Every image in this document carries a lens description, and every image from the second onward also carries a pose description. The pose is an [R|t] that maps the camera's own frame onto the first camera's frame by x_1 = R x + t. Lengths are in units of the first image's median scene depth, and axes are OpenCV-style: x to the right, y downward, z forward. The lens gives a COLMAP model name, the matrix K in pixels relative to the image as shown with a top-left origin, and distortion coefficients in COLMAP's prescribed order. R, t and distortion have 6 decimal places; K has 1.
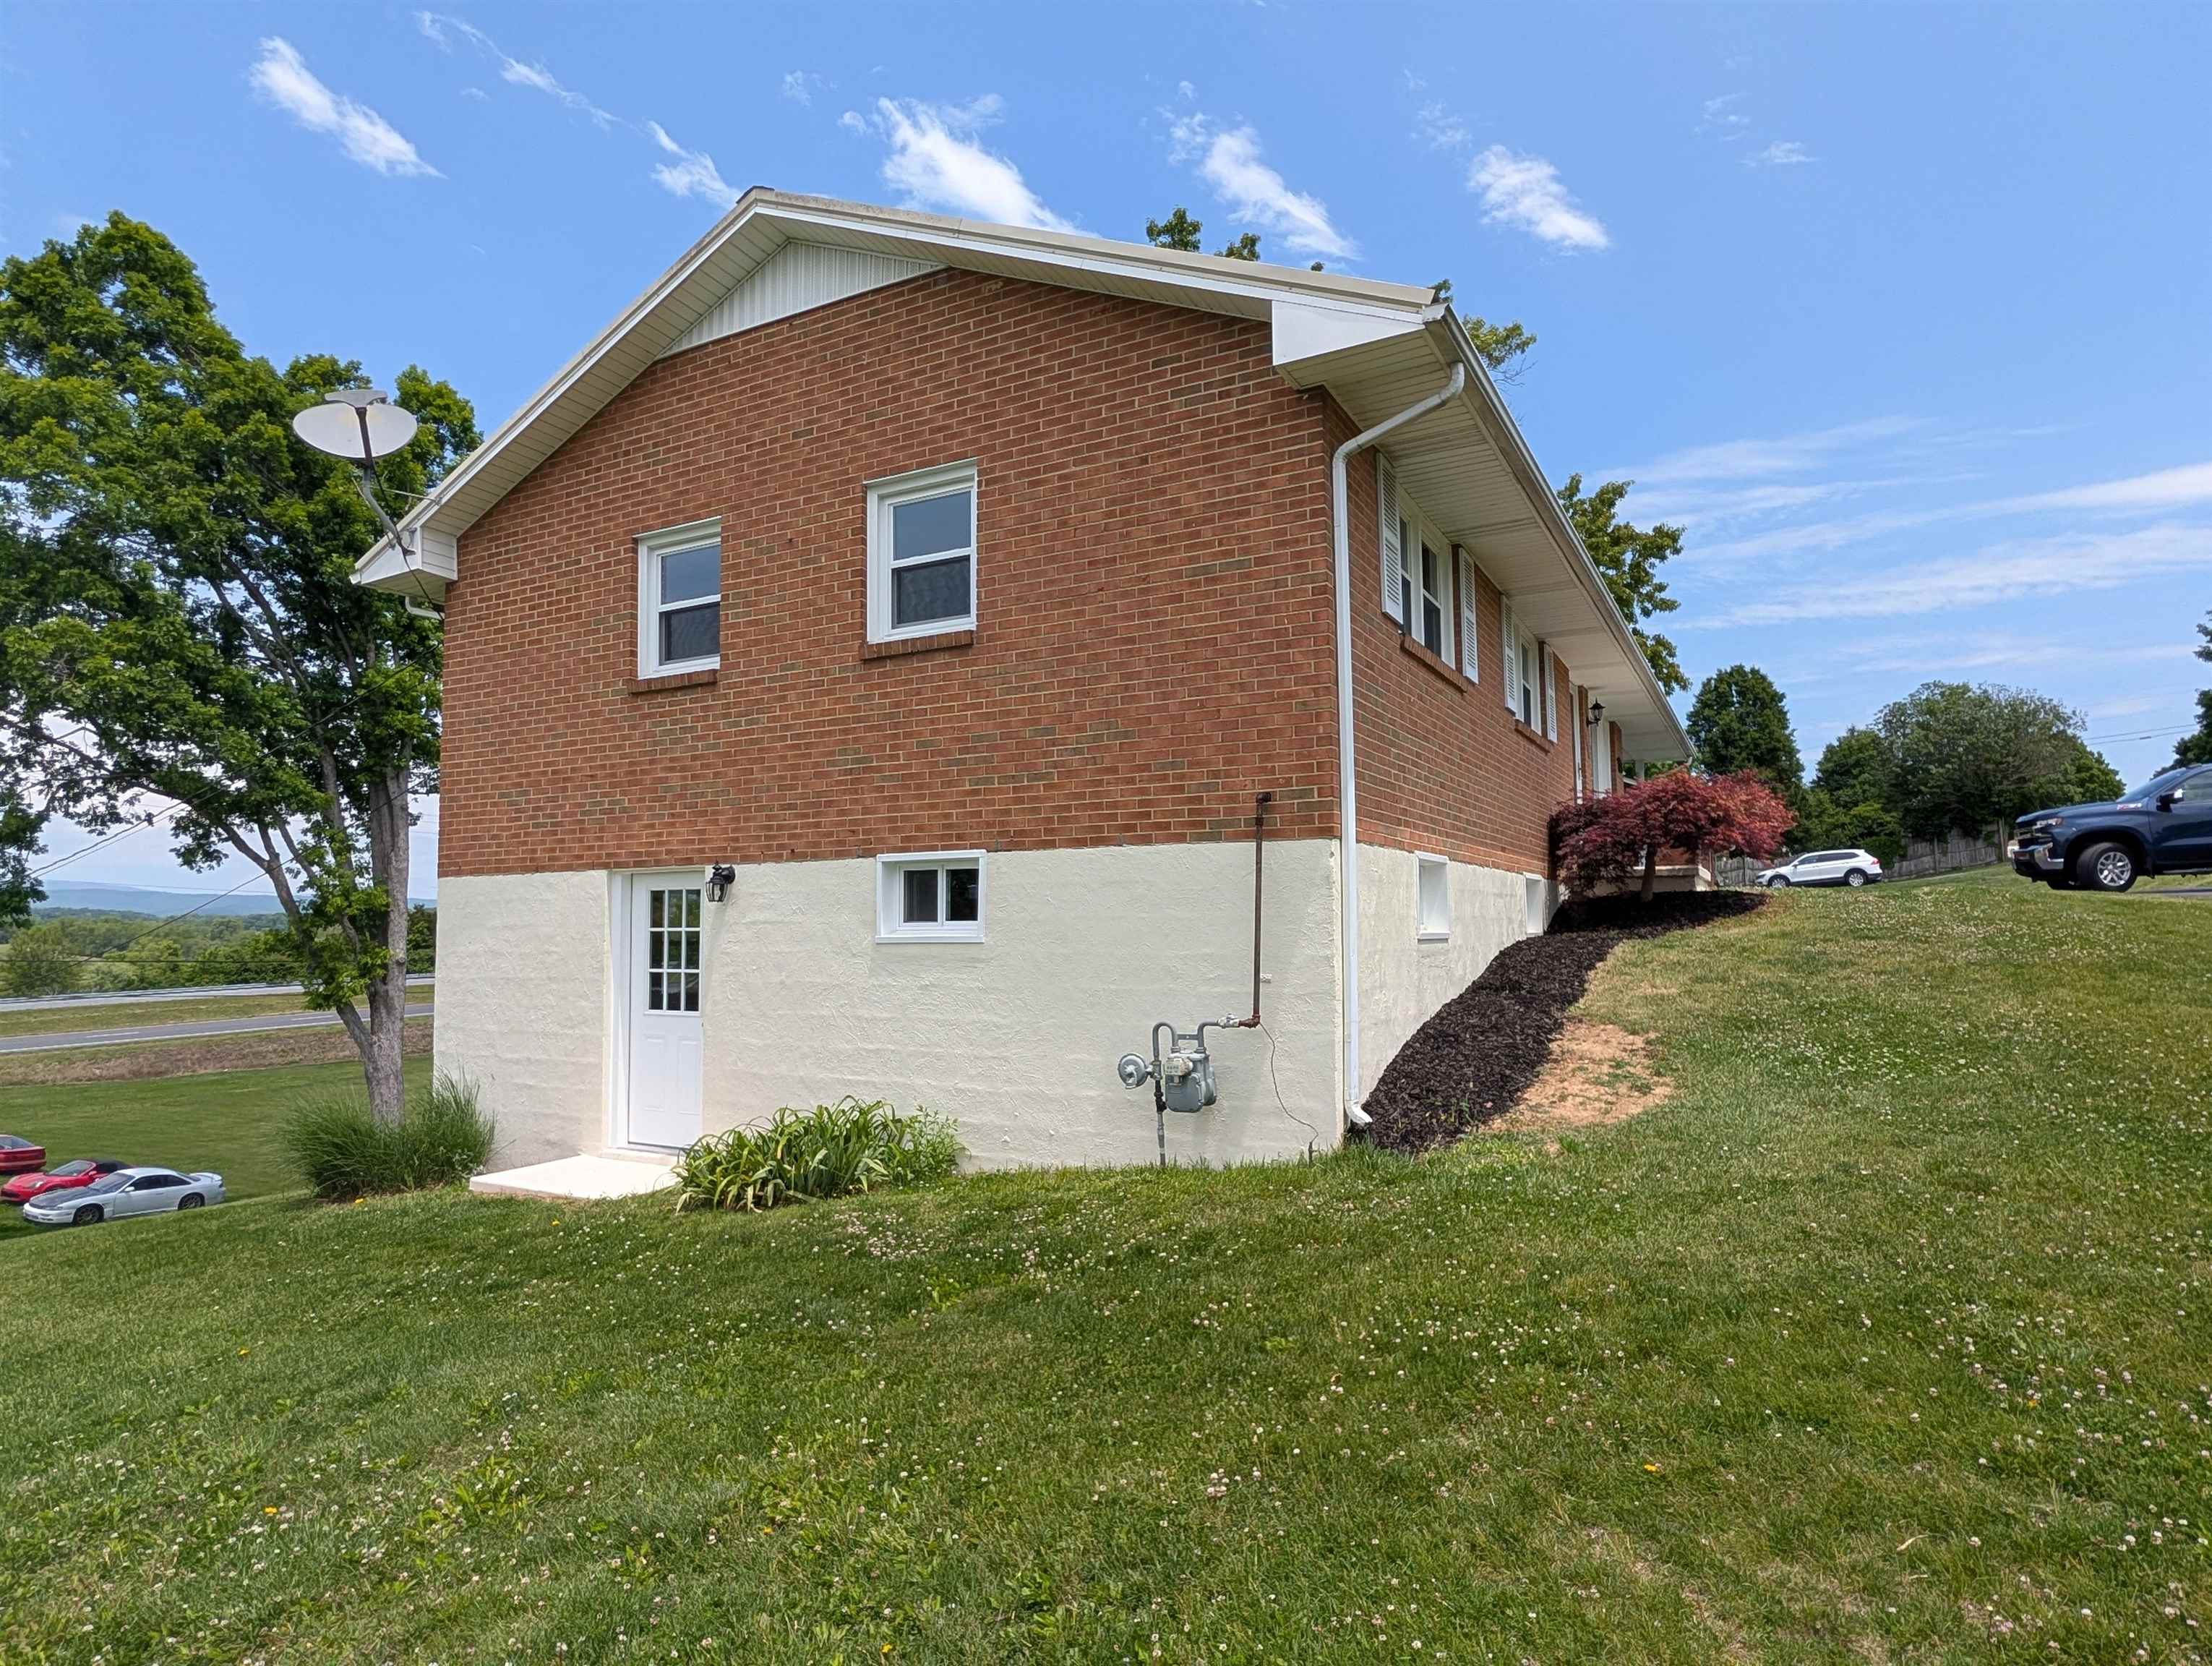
lens RADIAL K [[1220.8, 0, 1090.7], [0, 1220.8, 862.0], [0, 0, 1]] dist [-0.004054, 0.001803]
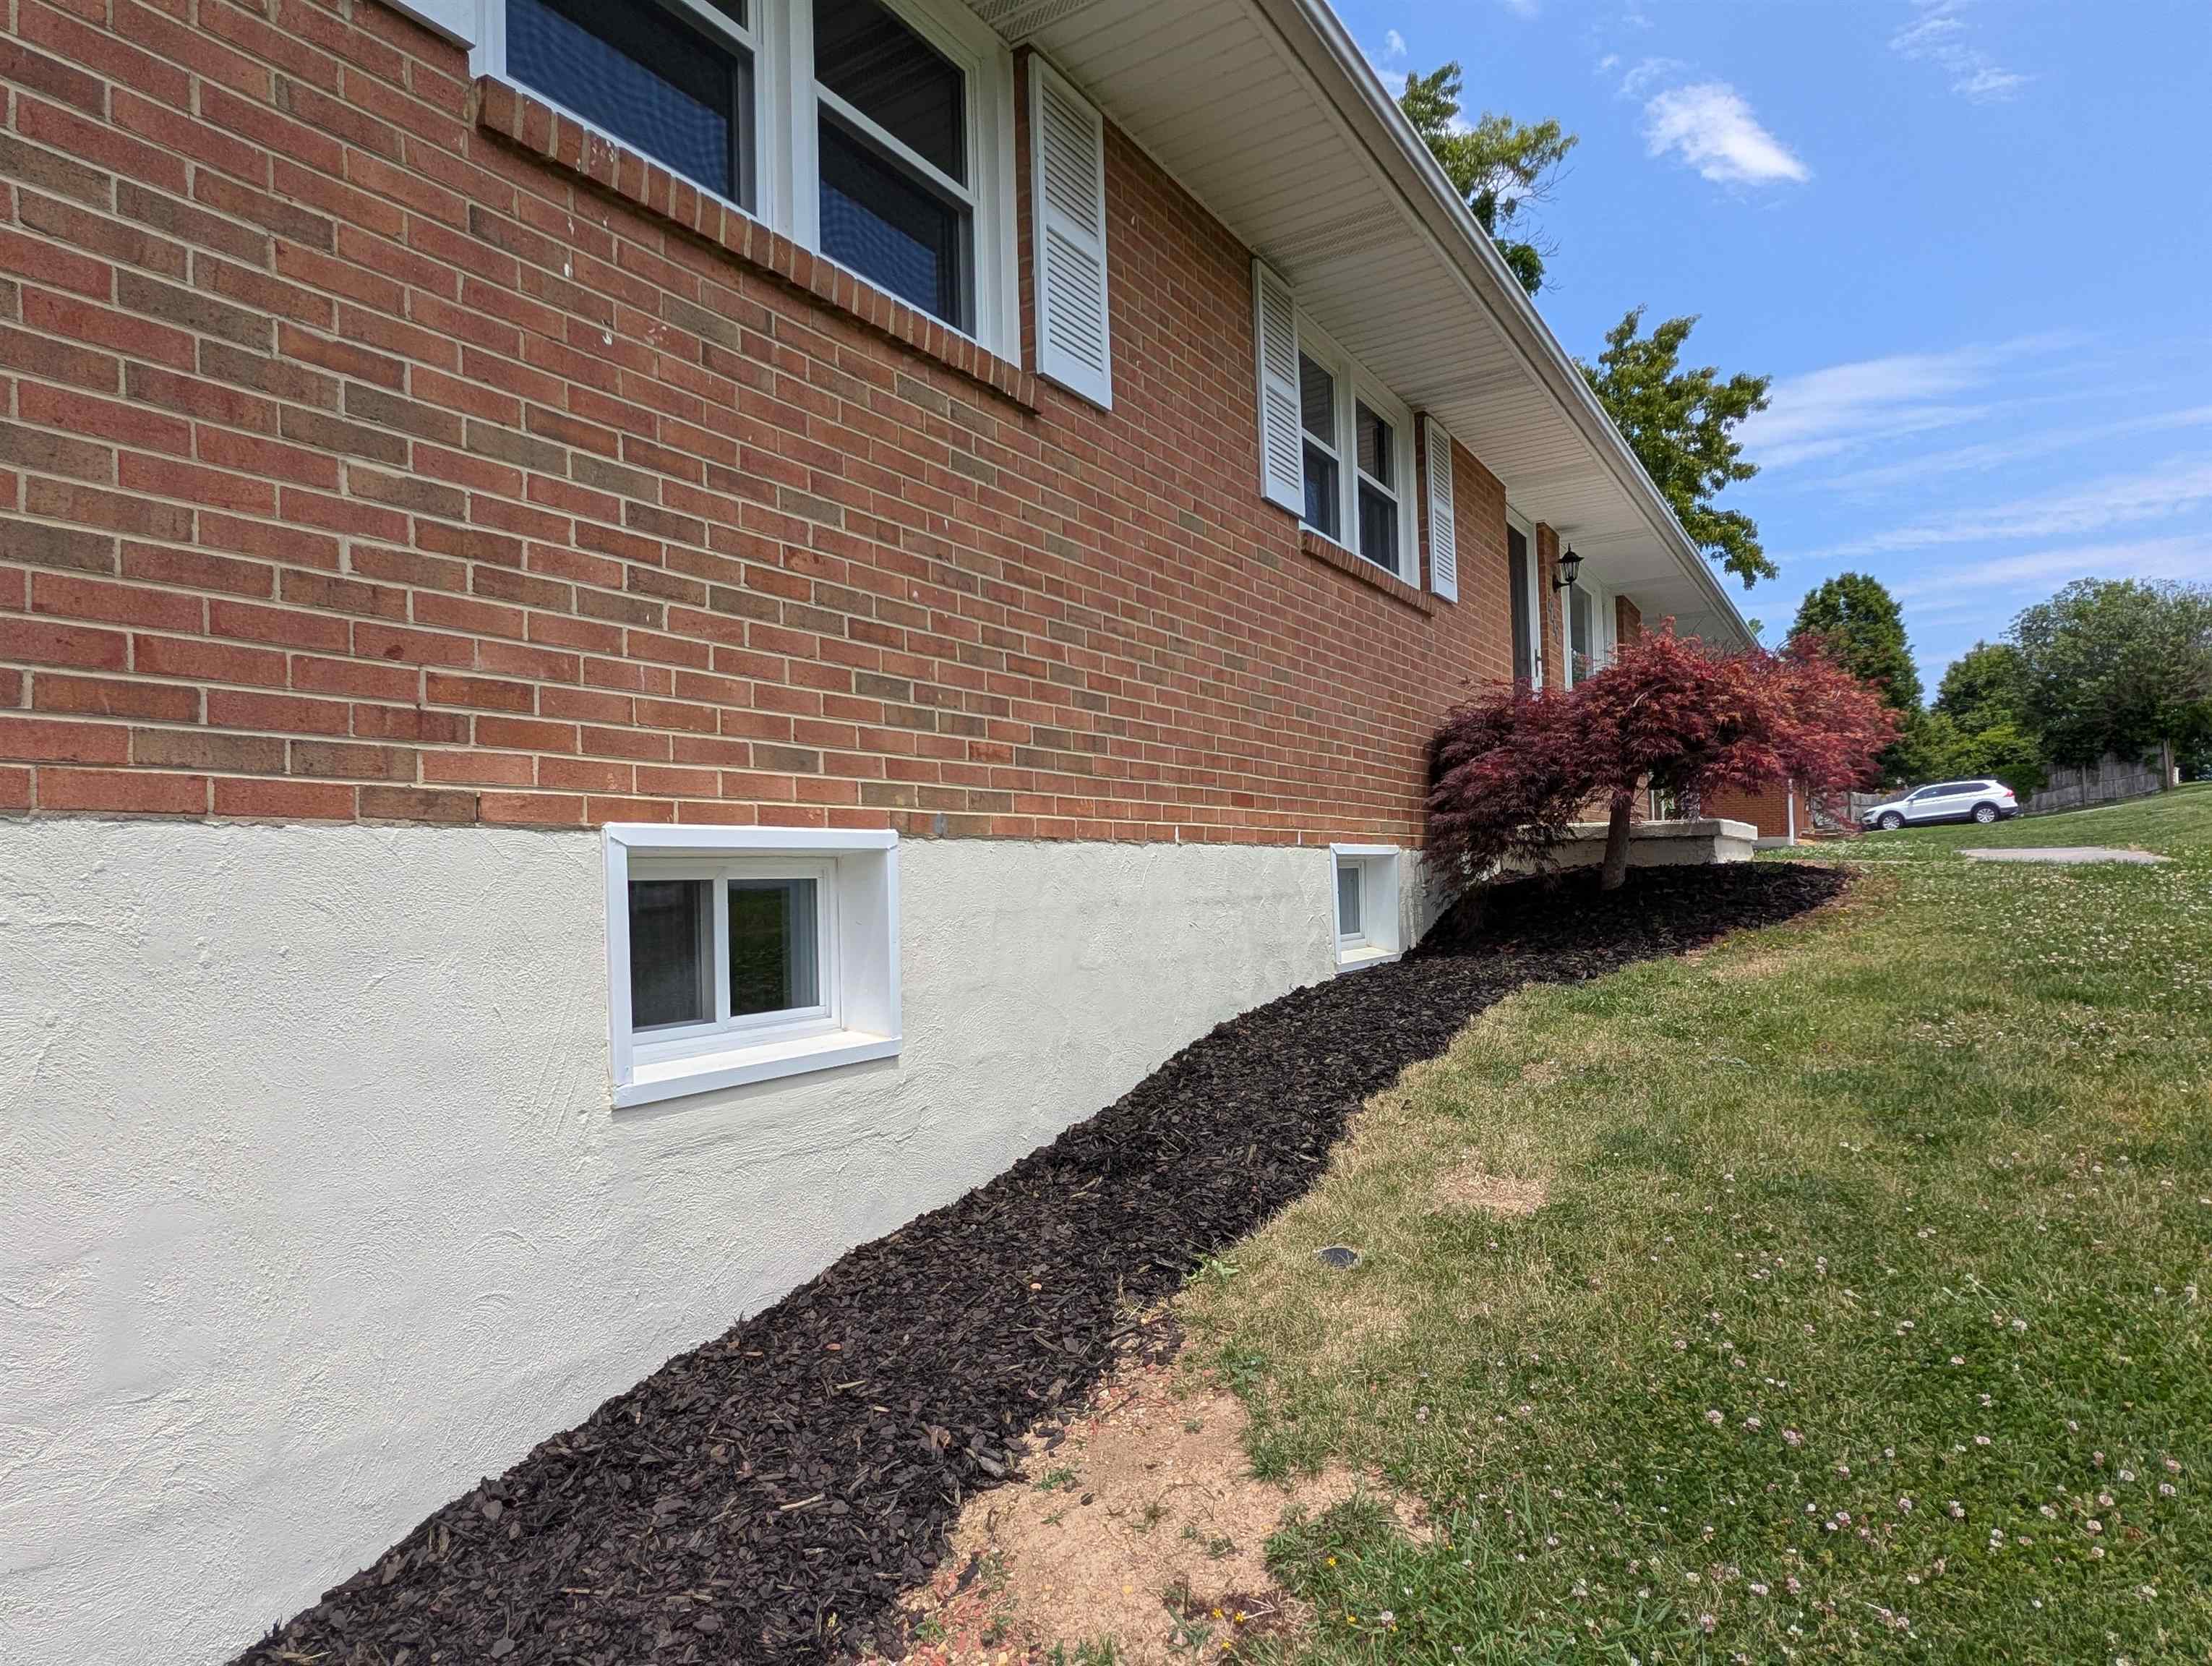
lens RADIAL K [[1220.8, 0, 1096.0], [0, 1220.8, 865.2], [0, 0, 1]] dist [-0.004054, 0.001803]
pose [[0.997640, -0.016197, -0.066724, 0.105346], [0.019273, 0.998769, 0.045715, -0.002732], [0.065901, -0.046893, 0.996724, 0.179287]]
